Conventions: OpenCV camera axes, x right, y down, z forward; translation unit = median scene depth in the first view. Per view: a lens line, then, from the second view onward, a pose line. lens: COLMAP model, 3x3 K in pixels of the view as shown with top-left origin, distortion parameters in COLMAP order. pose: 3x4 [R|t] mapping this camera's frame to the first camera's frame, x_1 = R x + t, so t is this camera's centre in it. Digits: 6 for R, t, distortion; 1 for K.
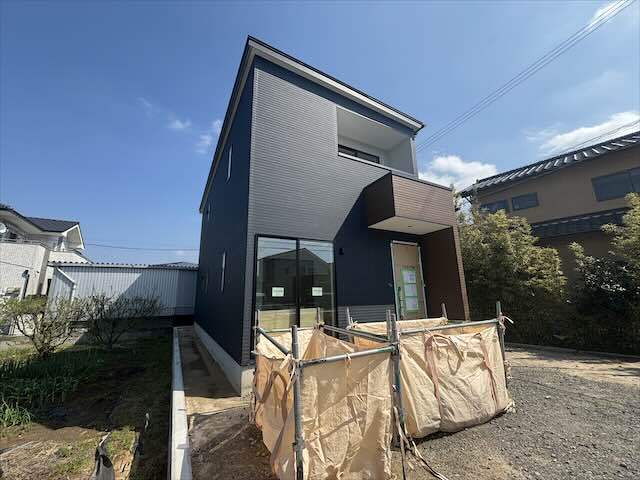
lens RADIAL K [[256.0, 0, 318.0], [0, 256.0, 242.2], [0, 0, 1]] dist [0.001453, -0.000368]
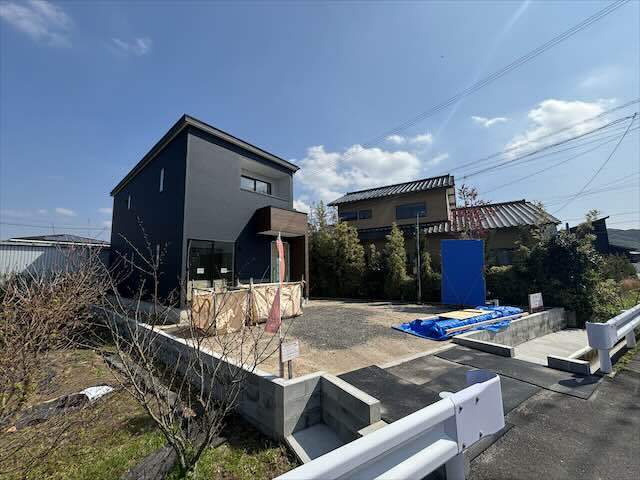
lens RADIAL K [[256.0, 0, 322.1], [0, 256.0, 241.2], [0, 0, 1]] dist [0.001453, -0.000368]
pose [[0.938621, 0.037874, 0.342866, 0.017719], [-0.067523, 0.994899, 0.074949, -0.178853], [-0.338278, -0.093500, 0.936390, -0.836871]]
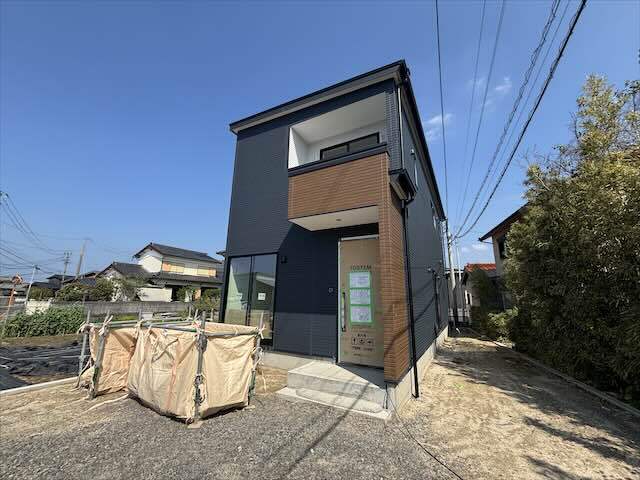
lens RADIAL K [[256.0, 0, 320.5], [0, 256.0, 242.6], [0, 0, 1]] dist [0.001453, -0.000368]
pose [[0.538588, -0.153742, -0.828424, 1.104300], [0.150801, 0.984925, -0.084745, 0.079442], [0.828965, -0.079285, 0.553653, 0.533651]]
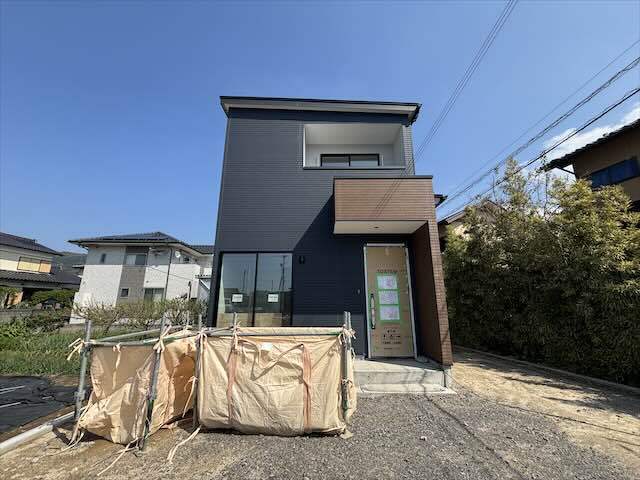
lens RADIAL K [[256.0, 0, 320.0], [0, 256.0, 241.9], [0, 0, 1]] dist [0.001453, -0.000368]
pose [[0.874415, -0.094164, -0.475954, 0.675510], [0.085684, 0.995537, -0.039542, 0.008990], [0.477554, -0.006206, 0.878581, 0.106755]]
